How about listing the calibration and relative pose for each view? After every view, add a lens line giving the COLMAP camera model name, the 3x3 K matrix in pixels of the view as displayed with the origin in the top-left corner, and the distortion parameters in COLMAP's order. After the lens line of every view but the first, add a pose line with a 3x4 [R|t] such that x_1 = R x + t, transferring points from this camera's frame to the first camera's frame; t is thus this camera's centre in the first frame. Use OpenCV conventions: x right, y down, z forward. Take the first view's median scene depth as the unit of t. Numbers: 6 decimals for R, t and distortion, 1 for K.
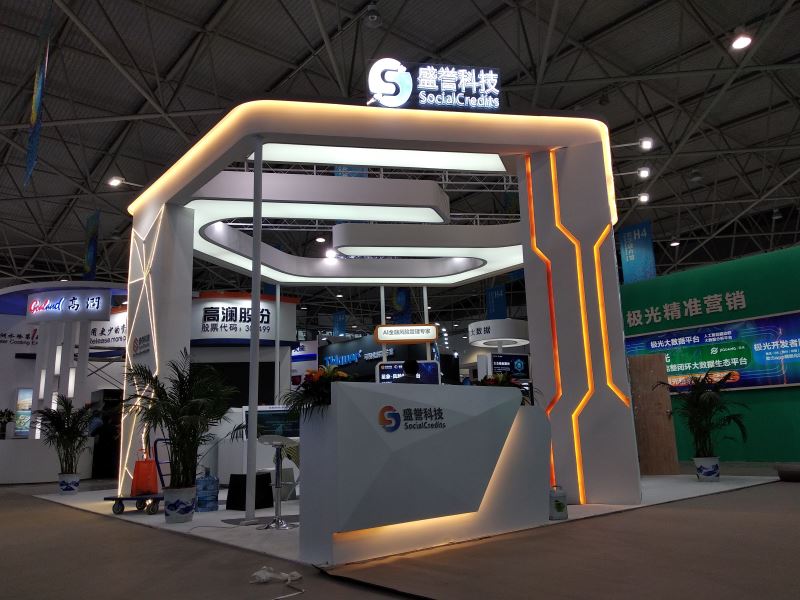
lens RADIAL K [[621.2, 0, 404.4], [0, 621.2, 299.7], [0, 0, 1]] dist [0.080338, -0.122791]
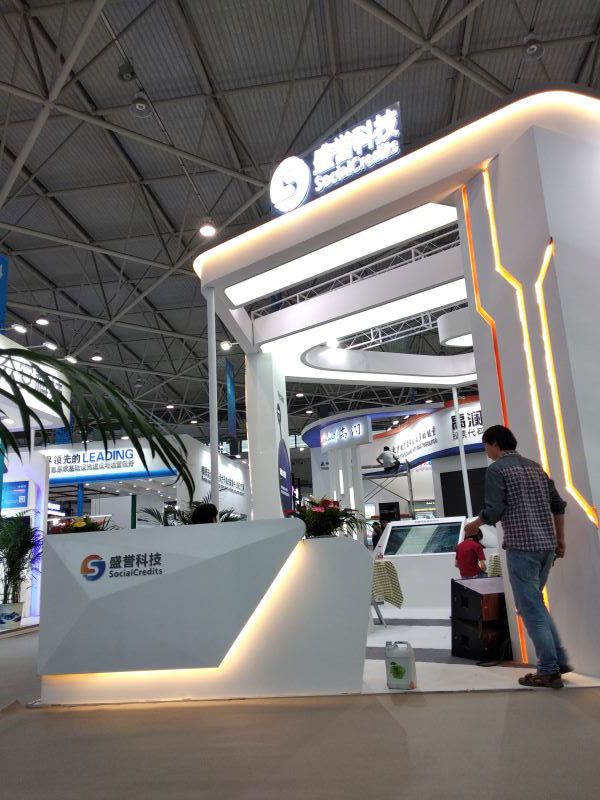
lens RADIAL K [[621.2, 0, 301.2], [0, 621.2, 404.8], [0, 0, 1]] dist [0.080338, -0.122791]
pose [[0.663773, -0.178499, -0.726322, 0.333788], [0.190151, 0.979470, -0.066937, 0.021428], [0.723359, -0.093680, 0.684088, 0.191405]]
